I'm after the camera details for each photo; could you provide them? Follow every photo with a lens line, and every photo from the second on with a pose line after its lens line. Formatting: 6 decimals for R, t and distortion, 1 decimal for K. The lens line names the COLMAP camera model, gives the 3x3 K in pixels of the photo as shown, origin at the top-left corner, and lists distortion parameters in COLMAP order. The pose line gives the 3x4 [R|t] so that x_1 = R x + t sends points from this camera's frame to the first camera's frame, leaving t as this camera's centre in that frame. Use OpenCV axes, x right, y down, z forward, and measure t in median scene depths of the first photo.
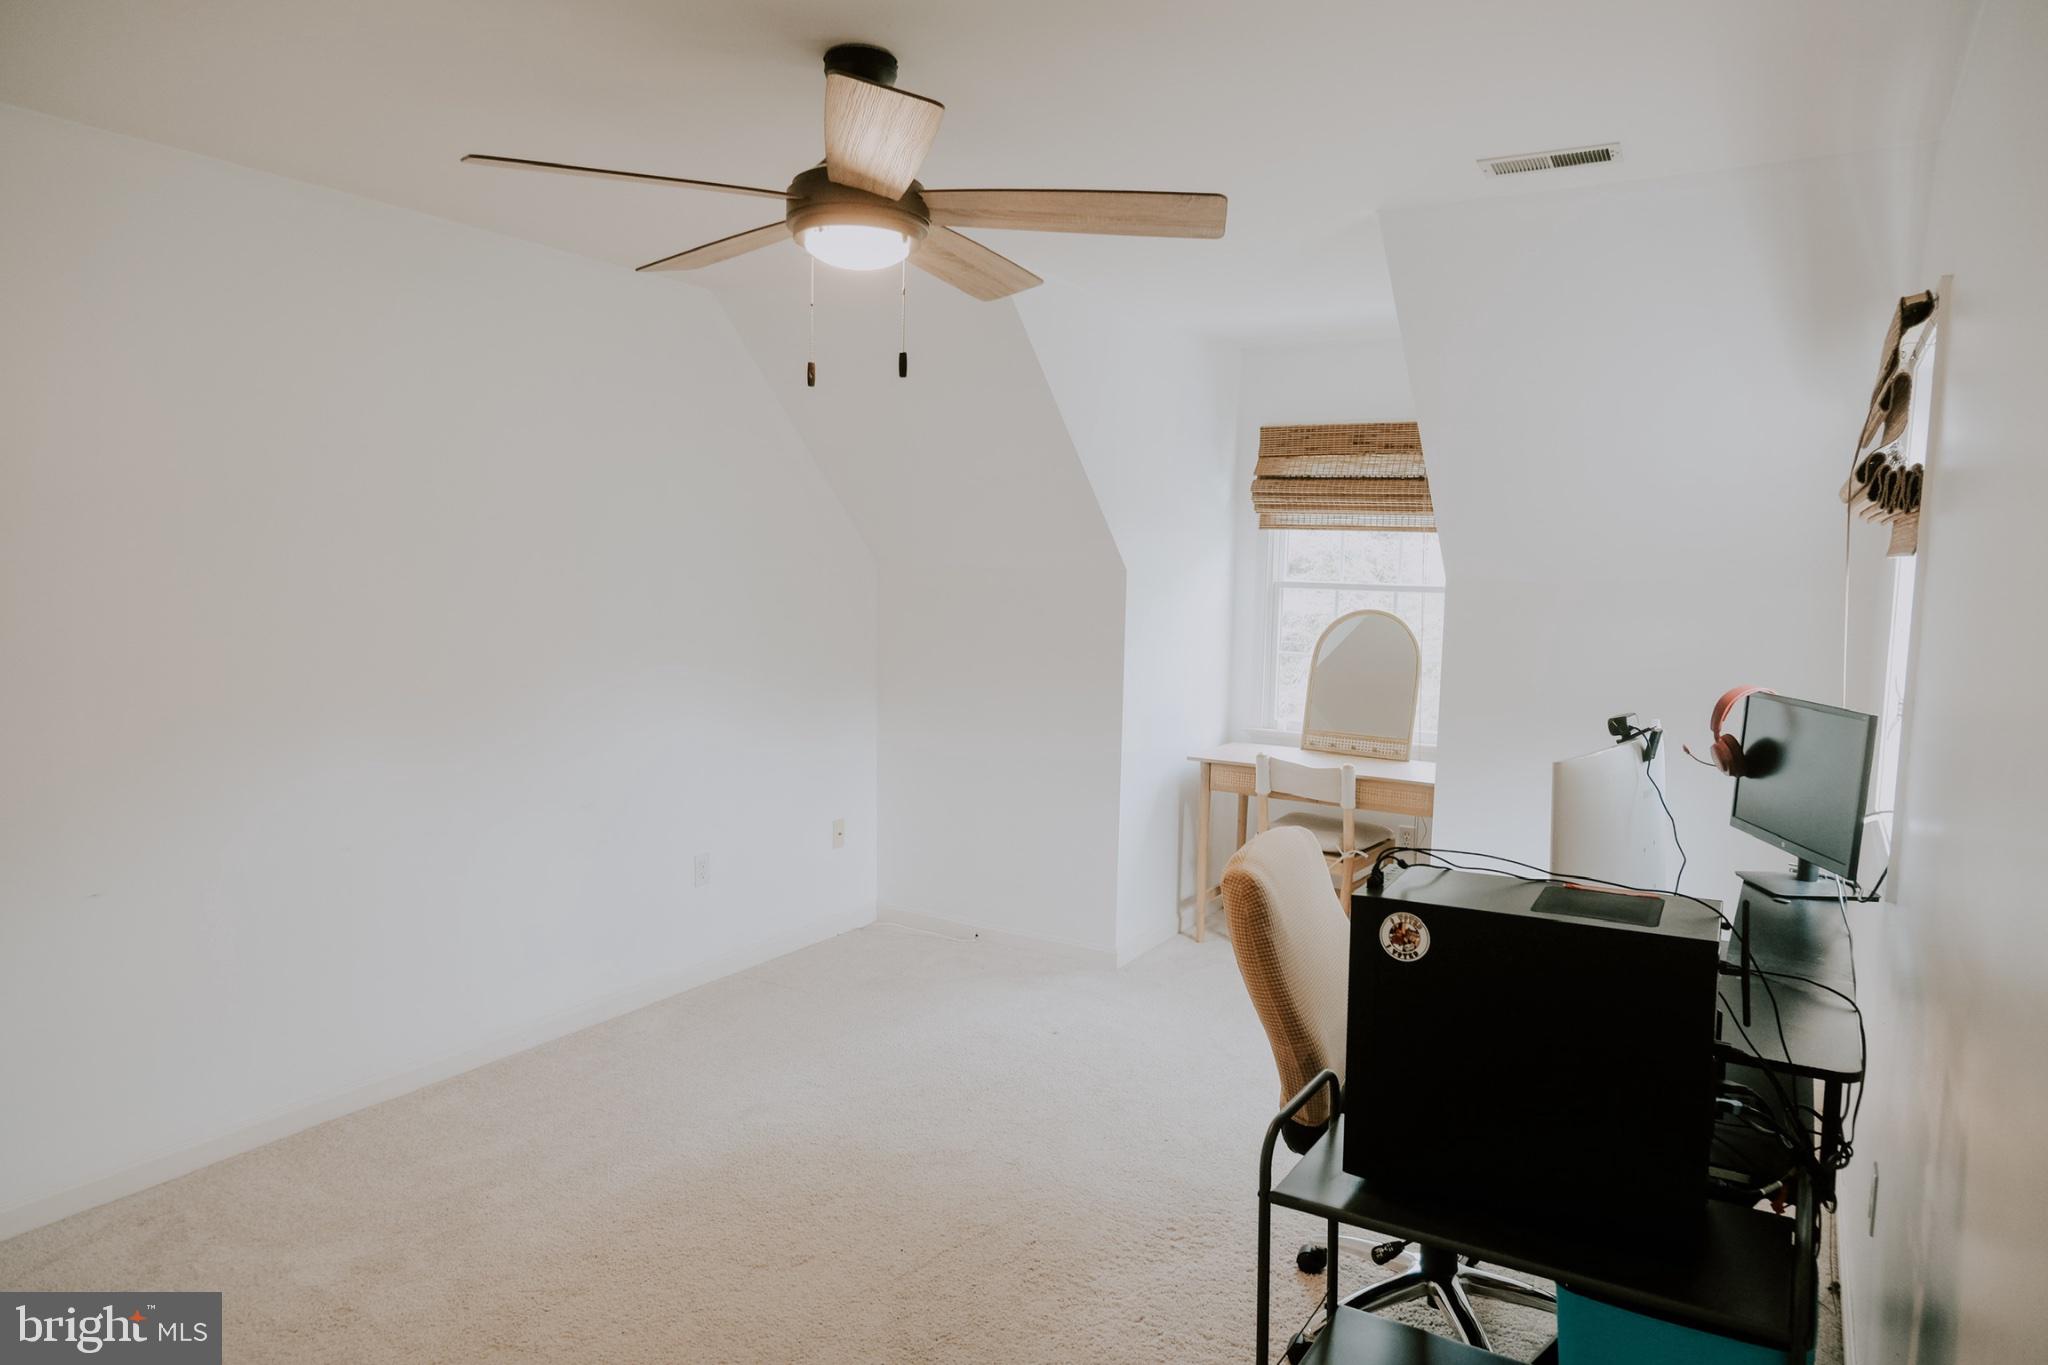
lens RADIAL K [[1353.6, 0, 1024.0], [0, 1353.6, 682.5], [0, 0, 1]] dist [0.004929, 0.000851]
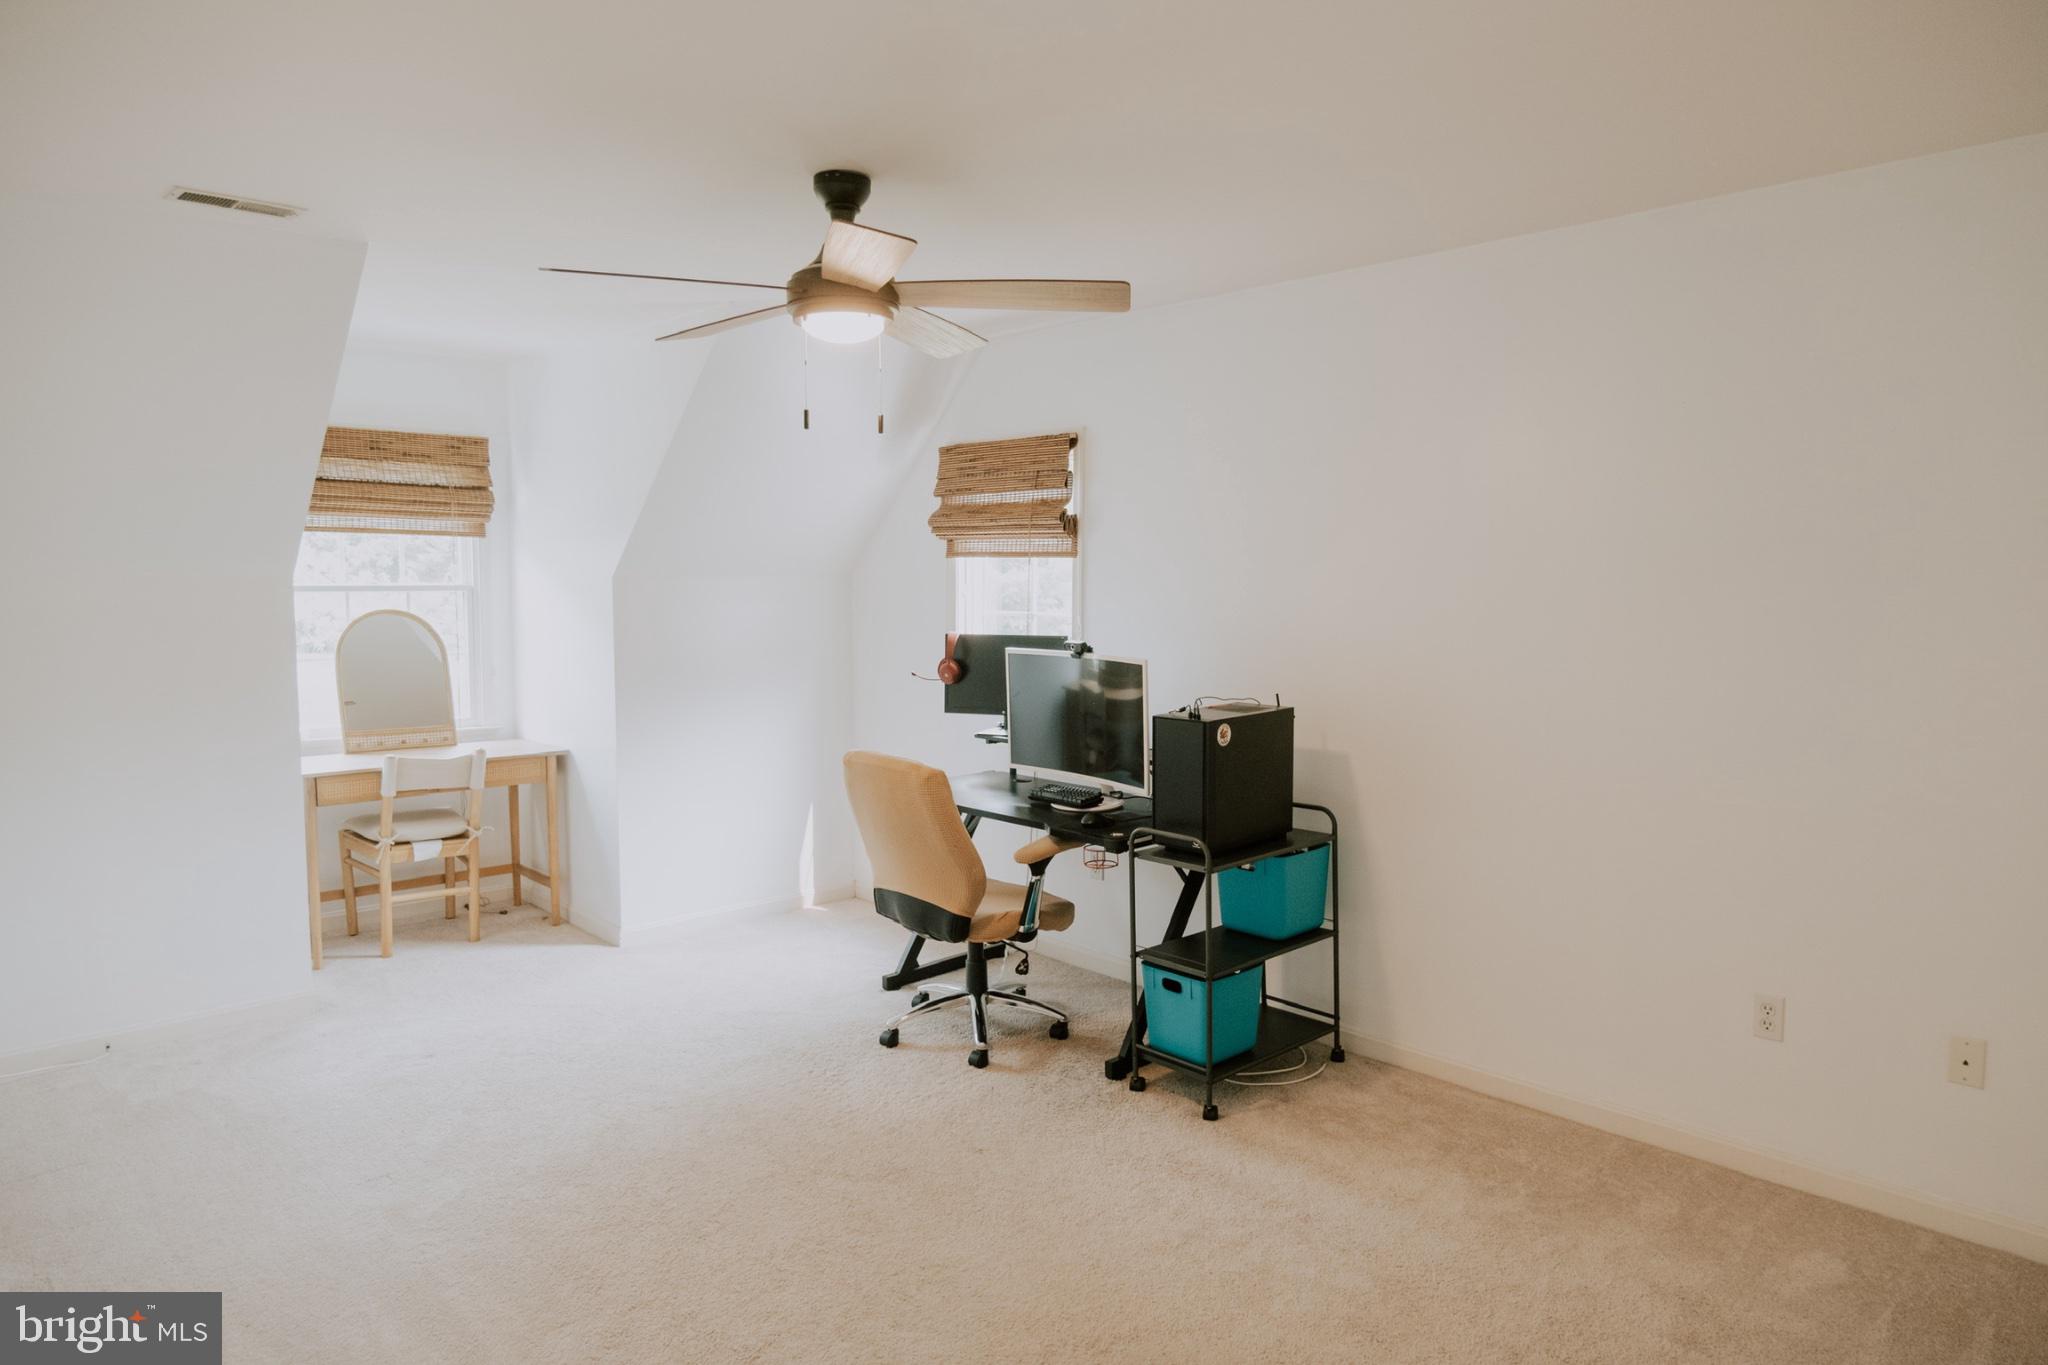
lens RADIAL K [[1347.9, 0, 1024.0], [0, 1347.9, 682.5], [0, 0, 1]] dist [0.176530, 0.000339]
pose [[0.295155, -0.111674, 0.948901, -0.647163], [0.098751, 0.991393, 0.085958, -0.043552], [-0.950332, 0.068334, 0.303643, 0.218542]]
